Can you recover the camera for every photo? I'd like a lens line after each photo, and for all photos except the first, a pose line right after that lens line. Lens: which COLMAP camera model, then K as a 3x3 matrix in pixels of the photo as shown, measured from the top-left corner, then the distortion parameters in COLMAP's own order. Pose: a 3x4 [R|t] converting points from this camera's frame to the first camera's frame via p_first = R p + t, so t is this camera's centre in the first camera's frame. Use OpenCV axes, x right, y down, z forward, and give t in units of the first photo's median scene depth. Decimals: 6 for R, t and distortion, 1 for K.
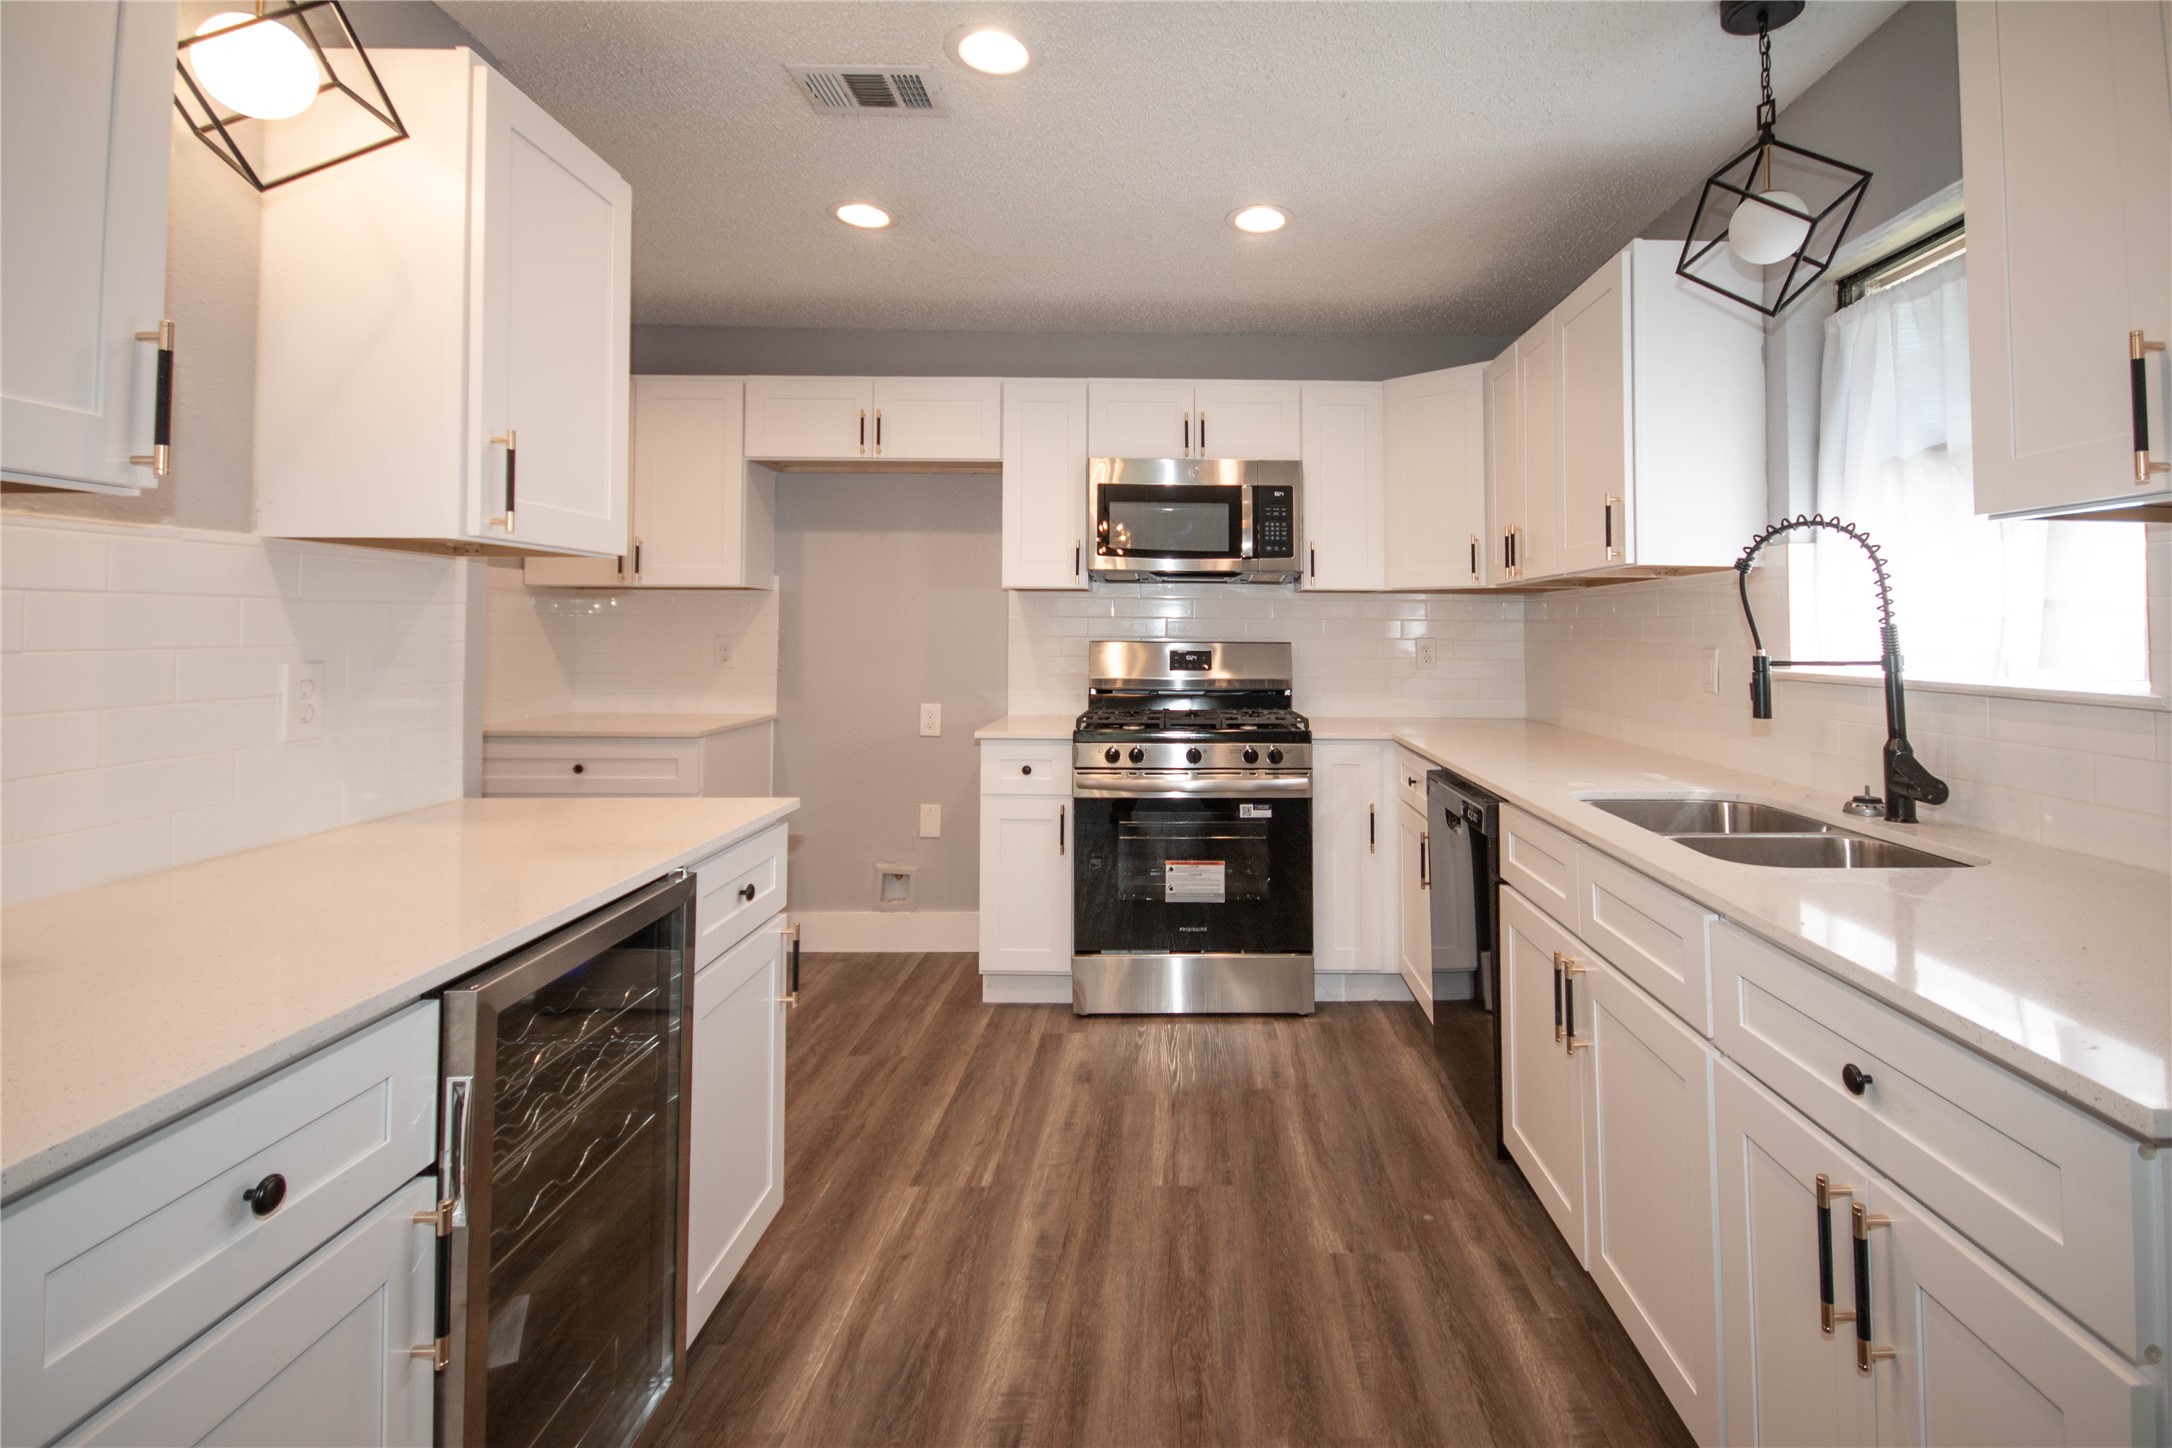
lens RADIAL K [[1048.4, 0, 1192.5], [0, 1048.4, 609.6], [0, 0, 1]] dist [-0.002428, 0.000810]
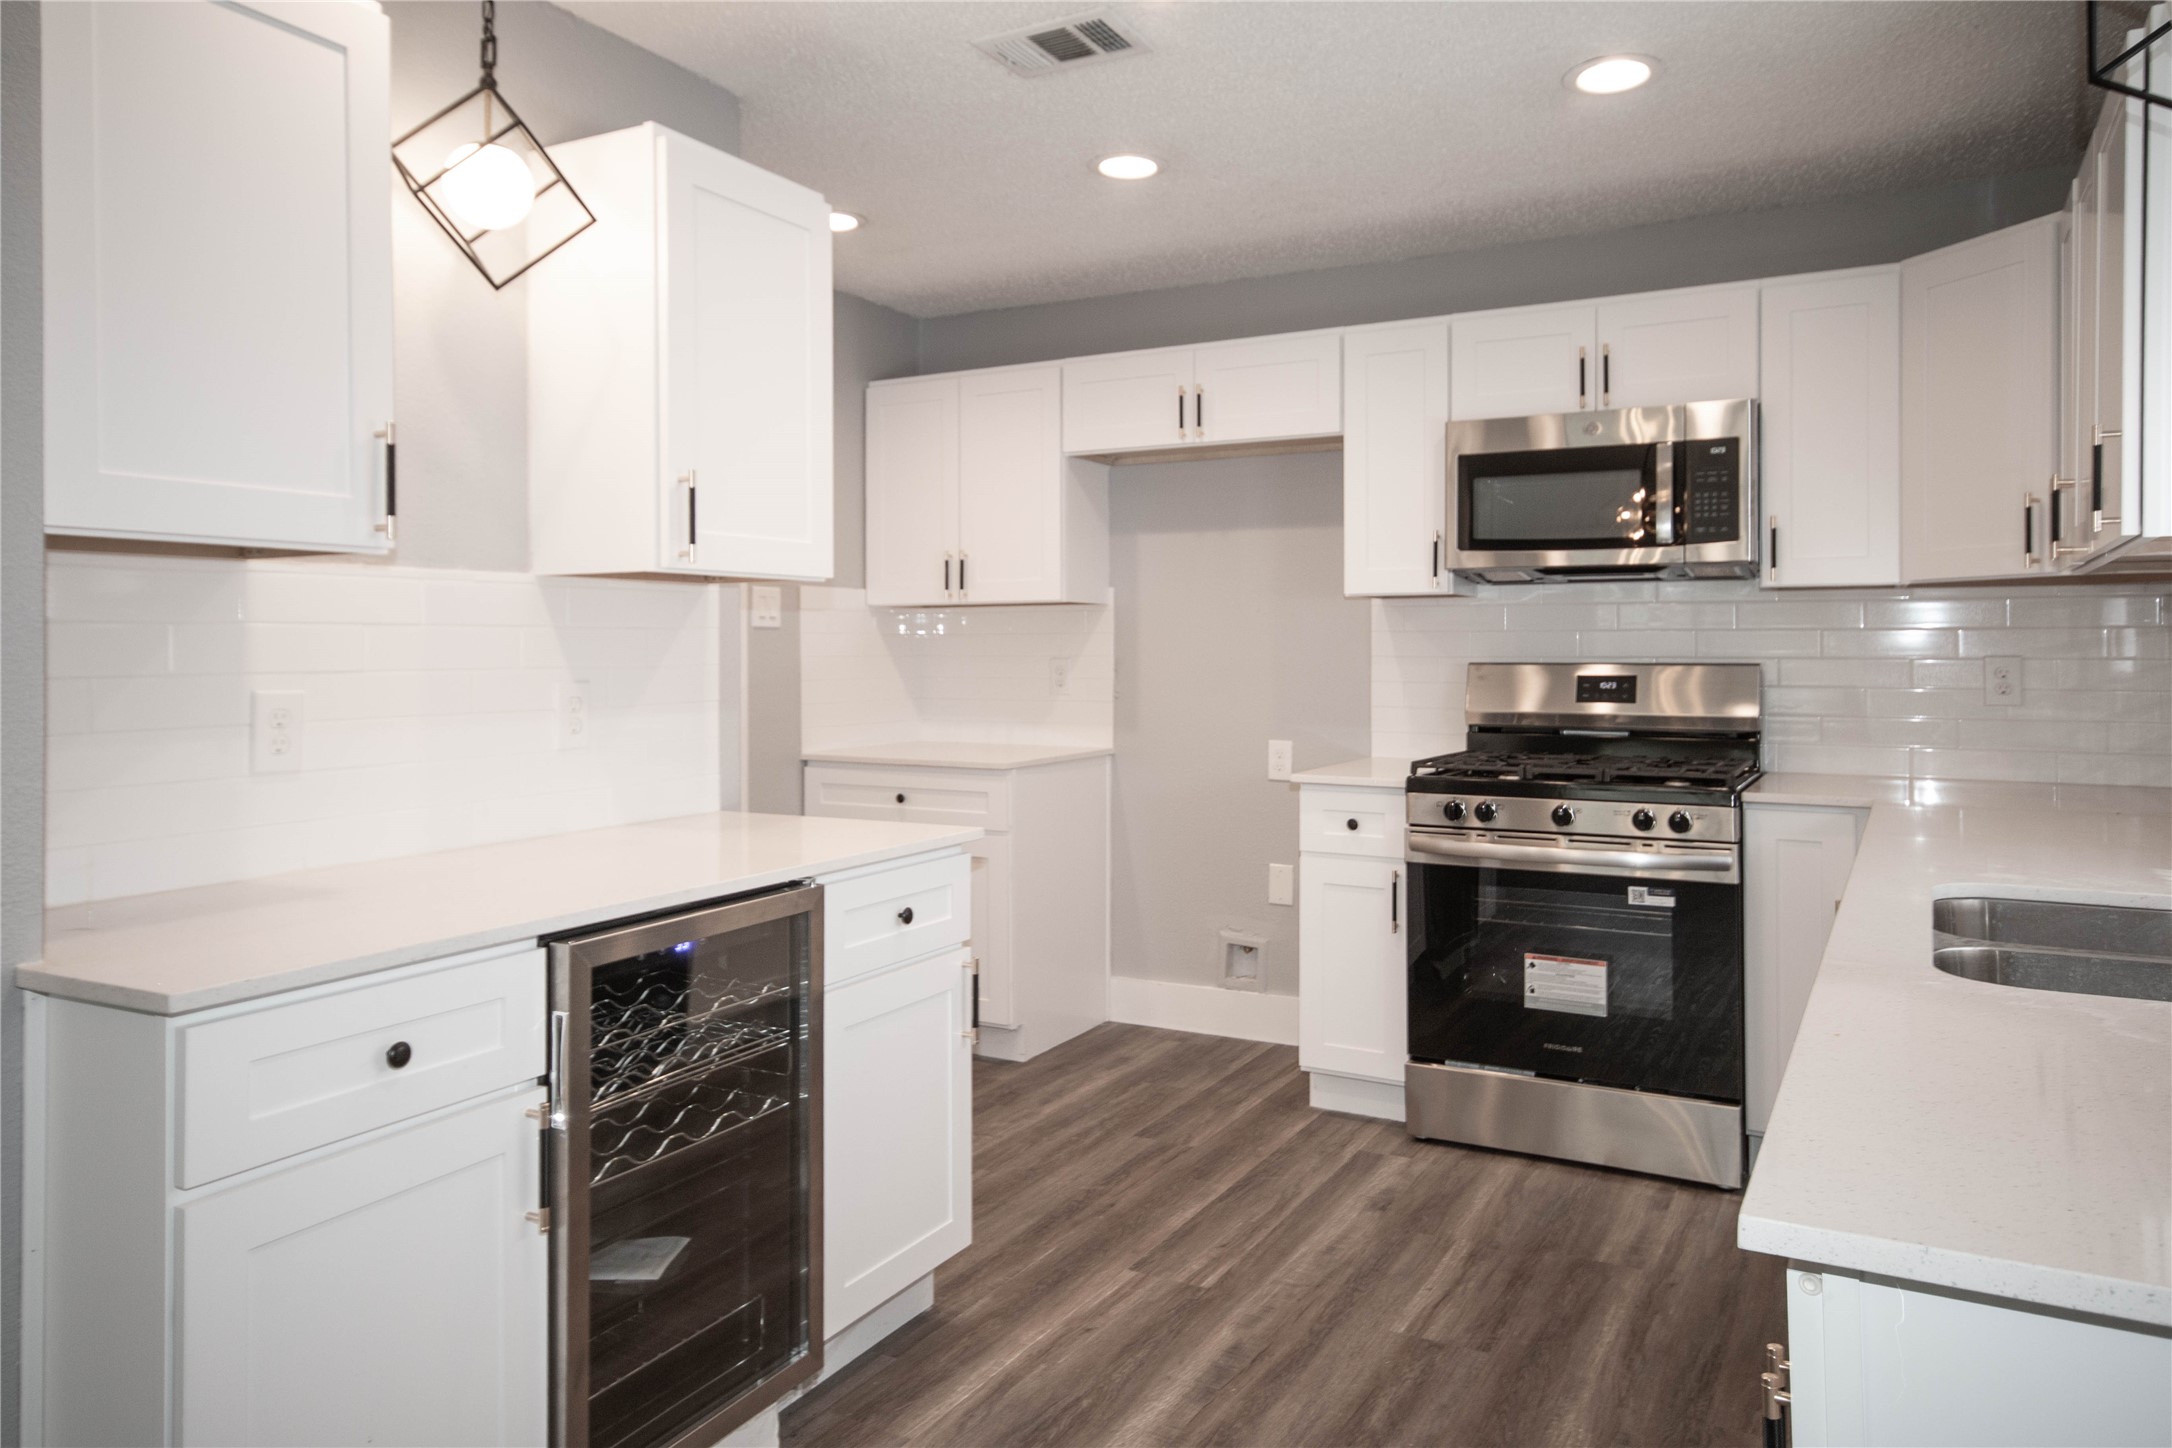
lens RADIAL K [[1451.8, 0, 1083.3], [0, 1451.8, 674.0], [0, 0, 1]] dist [0.003096, 0.004528]
pose [[0.865020, 0.001044, -0.501736, 0.262822], [0.017088, 0.999356, 0.031541, 0.000712], [0.501446, -0.035858, 0.864445, -0.062773]]
